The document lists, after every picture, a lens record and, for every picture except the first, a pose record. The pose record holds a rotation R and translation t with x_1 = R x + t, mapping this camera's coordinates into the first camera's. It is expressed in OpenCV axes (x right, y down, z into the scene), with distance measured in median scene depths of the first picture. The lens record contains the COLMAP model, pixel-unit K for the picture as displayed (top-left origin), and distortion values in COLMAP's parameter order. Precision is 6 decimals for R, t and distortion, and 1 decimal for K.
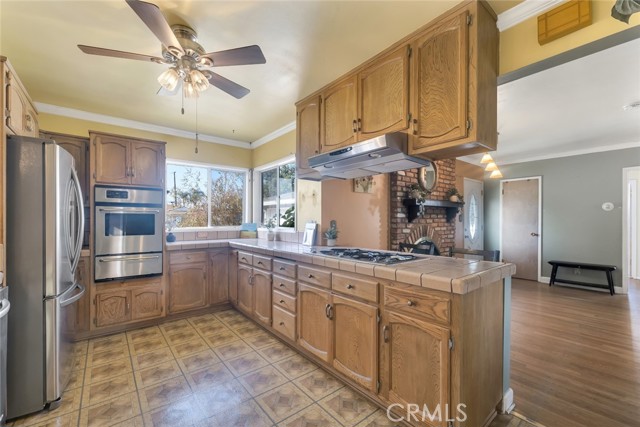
lens RADIAL K [[270.3, 0, 321.4], [0, 270.3, 220.4], [0, 0, 1]] dist [-0.001990, -0.000330]
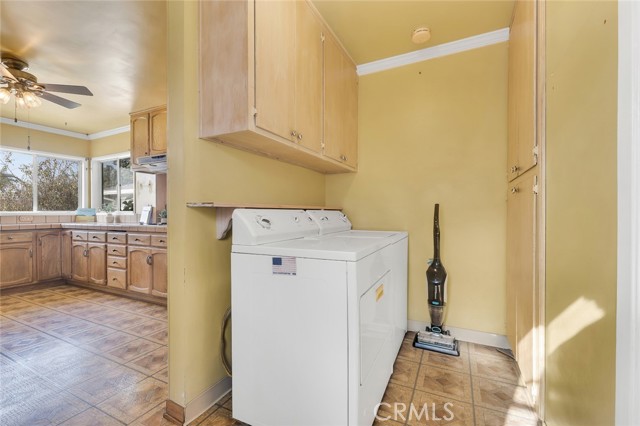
lens RADIAL K [[253.6, 0, 320.0], [0, 253.6, 213.0], [0, 0, 1]] dist [0.000213, -0.000006]
pose [[0.893272, -0.005793, 0.449480, 0.160010], [0.005045, 0.999983, 0.002864, 0.043625], [-0.449489, -0.000291, 0.893286, -0.466918]]
